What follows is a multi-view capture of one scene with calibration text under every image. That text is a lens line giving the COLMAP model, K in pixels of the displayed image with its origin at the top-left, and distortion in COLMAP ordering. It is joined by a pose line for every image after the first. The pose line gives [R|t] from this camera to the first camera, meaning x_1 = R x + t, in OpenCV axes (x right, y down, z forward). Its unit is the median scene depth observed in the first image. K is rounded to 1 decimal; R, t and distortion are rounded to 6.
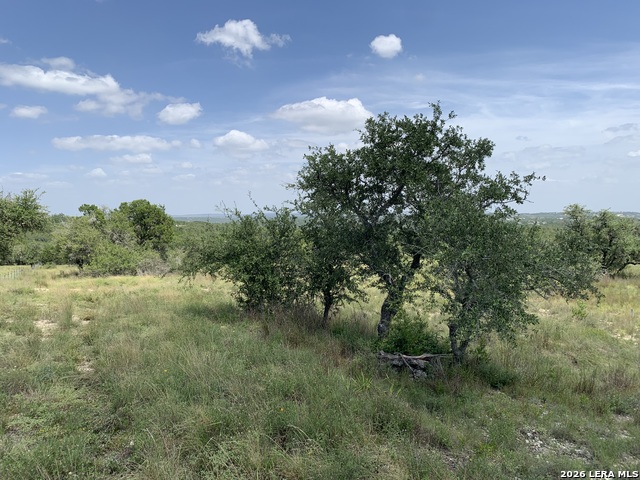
lens RADIAL K [[446.3, 0, 331.1], [0, 446.3, 229.3], [0, 0, 1]] dist [-0.014510, -0.016838]
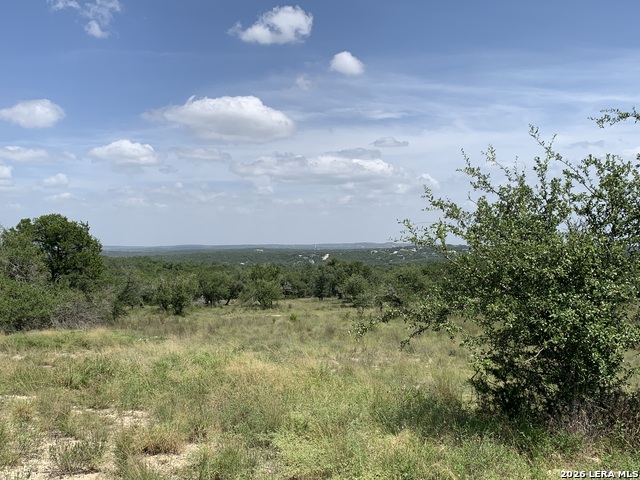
lens RADIAL K [[553.0, 0, 321.6], [0, 553.0, 241.7], [0, 0, 1]] dist [-0.048907, -0.007638]
pose [[0.994231, 0.002439, 0.107228, -0.109478], [0.002635, 0.998884, -0.047153, 0.013777], [-0.107224, 0.047163, 0.993116, 0.136923]]
